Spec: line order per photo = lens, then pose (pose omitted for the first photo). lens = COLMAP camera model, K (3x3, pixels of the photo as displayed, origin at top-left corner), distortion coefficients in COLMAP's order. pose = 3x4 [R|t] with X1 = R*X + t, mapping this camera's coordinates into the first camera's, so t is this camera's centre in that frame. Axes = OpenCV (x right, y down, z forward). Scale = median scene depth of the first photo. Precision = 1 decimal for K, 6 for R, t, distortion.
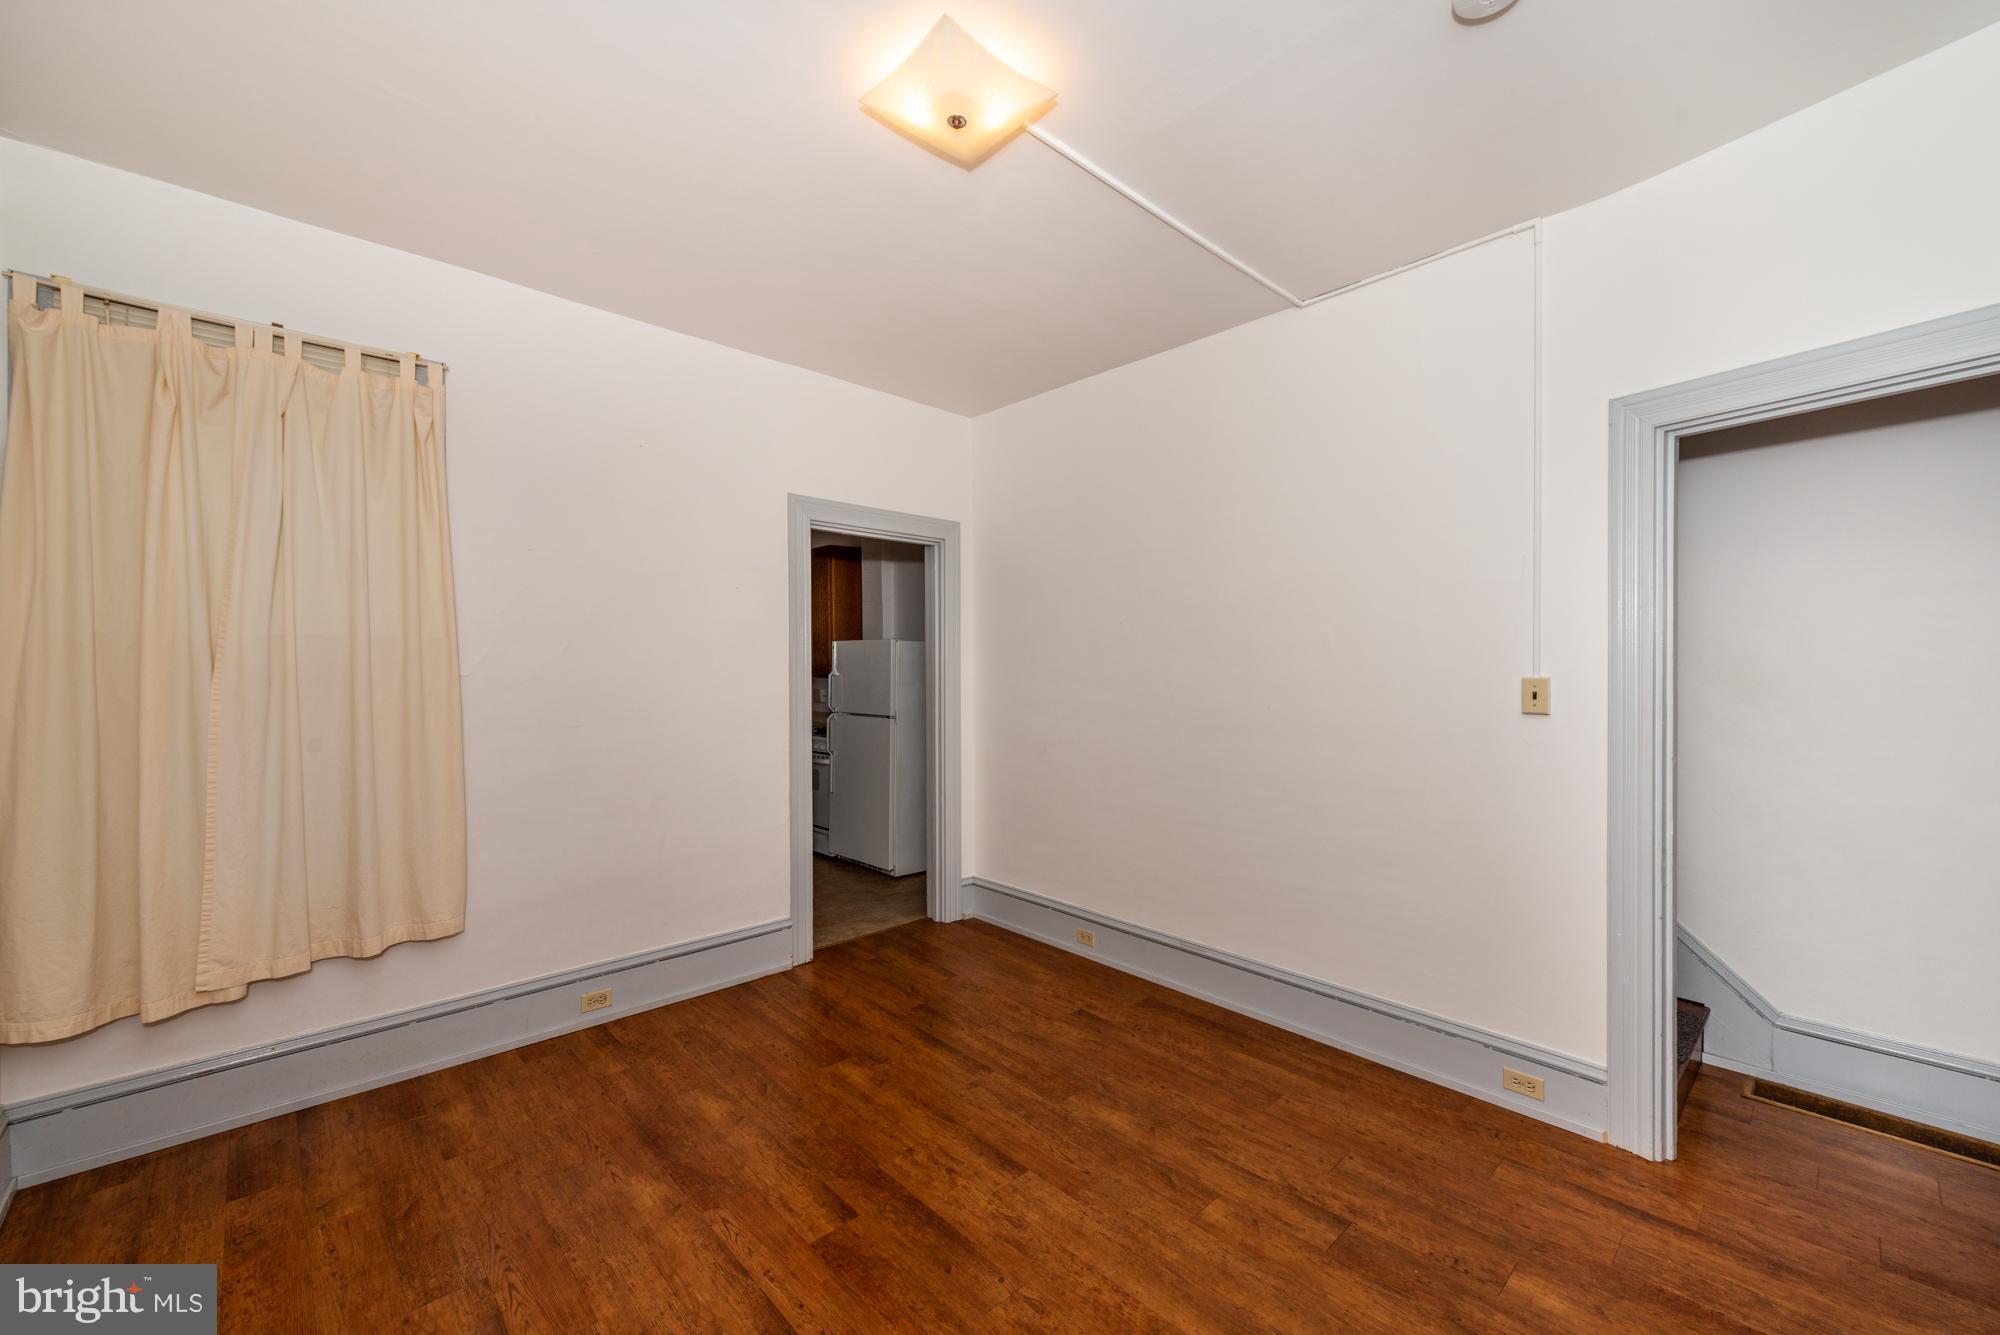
lens RADIAL K [[780.1, 0, 996.5], [0, 780.1, 672.6], [0, 0, 1]] dist [0.008046, -0.002247]
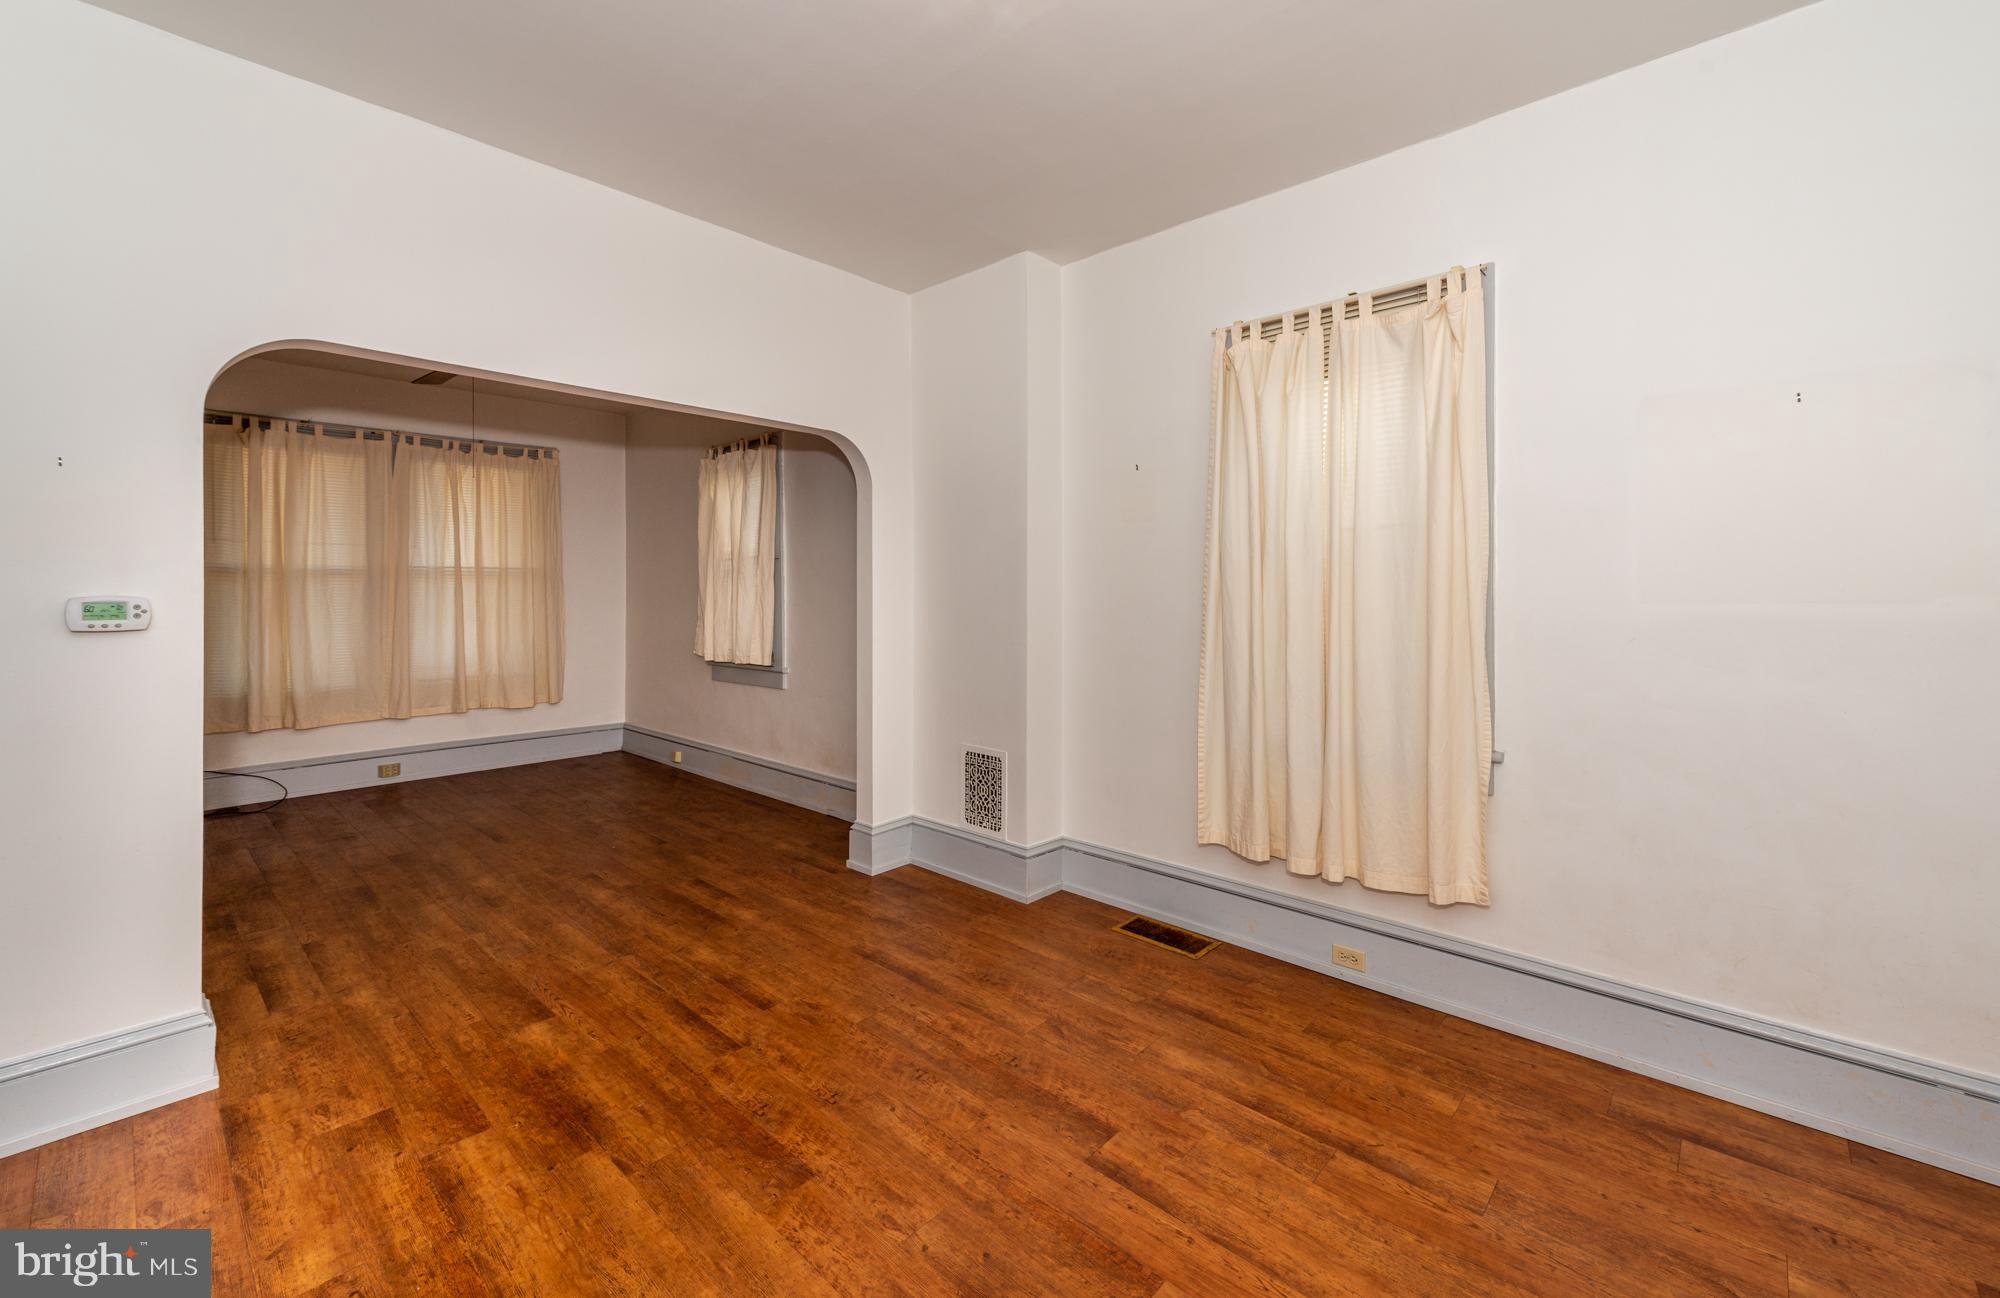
lens RADIAL K [[809.8, 0, 1031.8], [0, 809.8, 578.9], [0, 0, 1]] dist [0.002109, -0.000089]
pose [[-0.994217, 0.000287, -0.107393, -0.016049], [-0.000268, 0.999987, 0.005155, 0.010214], [0.107393, 0.005154, -0.994203, 1.970331]]
